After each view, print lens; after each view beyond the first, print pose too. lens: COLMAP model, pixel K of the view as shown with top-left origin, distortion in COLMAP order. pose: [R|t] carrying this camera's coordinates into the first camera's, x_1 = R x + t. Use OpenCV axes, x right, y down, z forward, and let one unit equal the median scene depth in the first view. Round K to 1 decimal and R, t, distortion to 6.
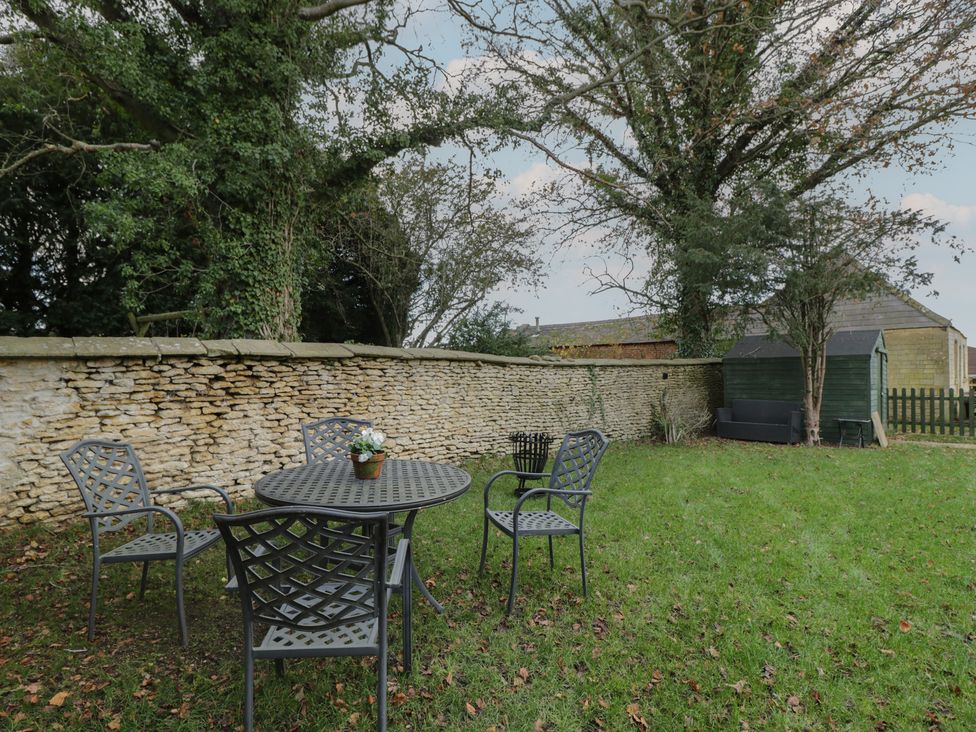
lens RADIAL K [[518.0, 0, 486.3], [0, 518.0, 360.3], [0, 0, 1]] dist [0.005234, -0.013936]
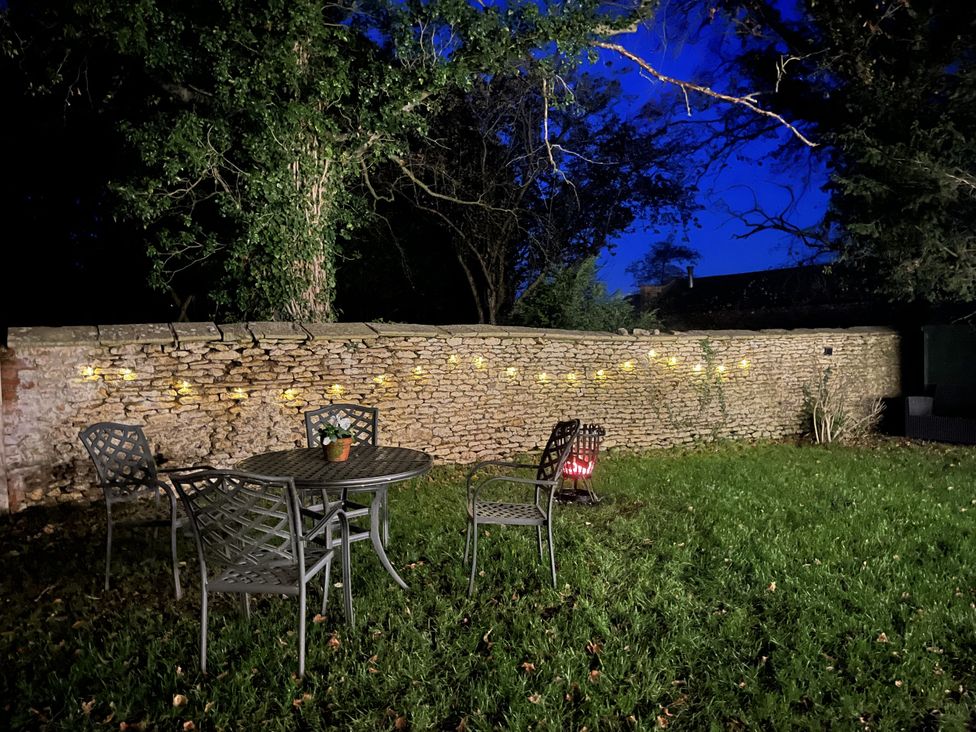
lens RADIAL K [[732.9, 0, 487.9], [0, 732.9, 357.2], [0, 0, 1]] dist [0.072564, -0.090536]
pose [[0.975699, -0.008165, -0.218963, 0.226067], [0.017226, 0.999071, 0.039506, -0.022224], [0.218437, -0.042318, 0.974933, -0.220462]]
